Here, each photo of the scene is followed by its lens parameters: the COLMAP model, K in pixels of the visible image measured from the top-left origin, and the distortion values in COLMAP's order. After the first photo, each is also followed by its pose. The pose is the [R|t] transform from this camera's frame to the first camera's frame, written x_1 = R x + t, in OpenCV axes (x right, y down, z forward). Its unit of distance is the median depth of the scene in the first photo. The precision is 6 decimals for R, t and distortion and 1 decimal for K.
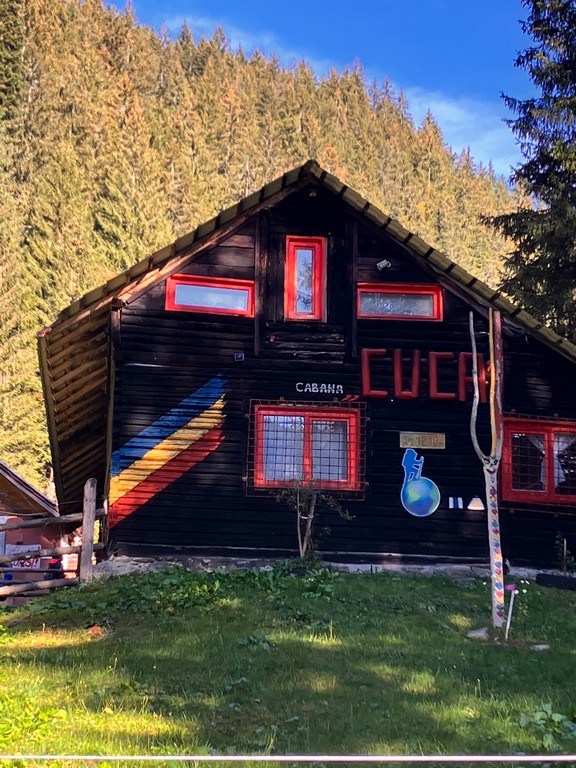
lens RADIAL K [[1679.2, 0, 288.0], [0, 1679.2, 384.0], [0, 0, 1]] dist [0.055100, 0.244173]
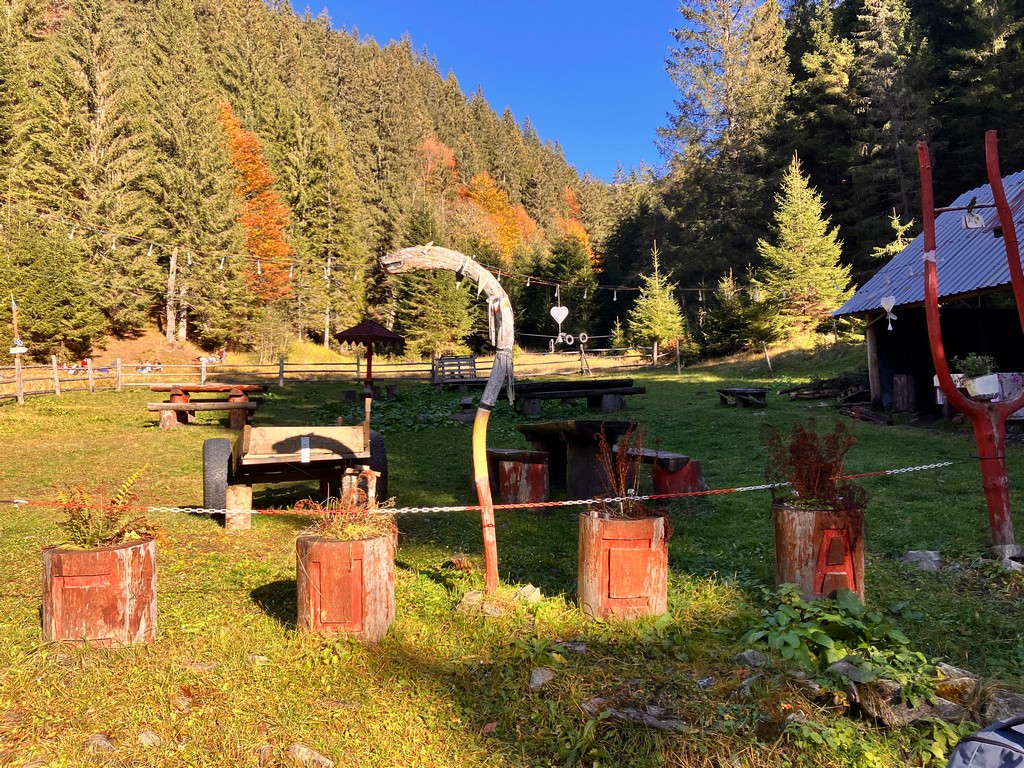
lens RADIAL K [[932.6, 0, 512.0], [0, 932.6, 384.0], [0, 0, 1]] dist [0.057861, 0.000565]
pose [[0.988895, -0.034831, 0.144476, -0.006361], [0.012274, 0.987968, 0.154171, 0.025896], [-0.148107, -0.150685, 0.977424, 0.238358]]
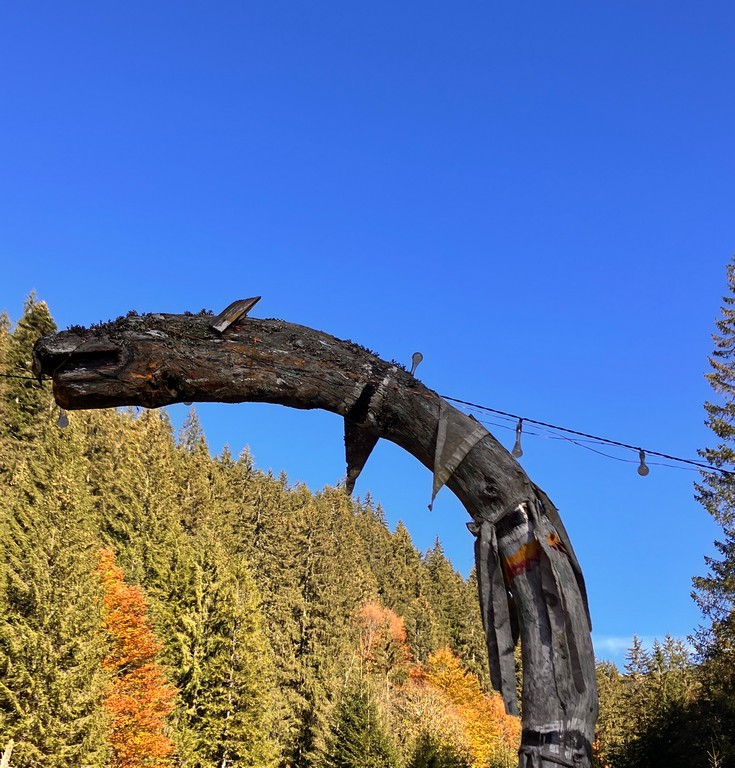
lens RADIAL K [[1241.1, 0, 311.2], [0, 1241.1, 385.5], [0, 0, 1]] dist [0.321166, -1.431418]
pose [[0.999836, 0.011084, 0.014313, -0.004026], [-0.006726, 0.961501, -0.274720, 0.029974], [-0.016807, 0.274579, 0.961418, 0.260983]]
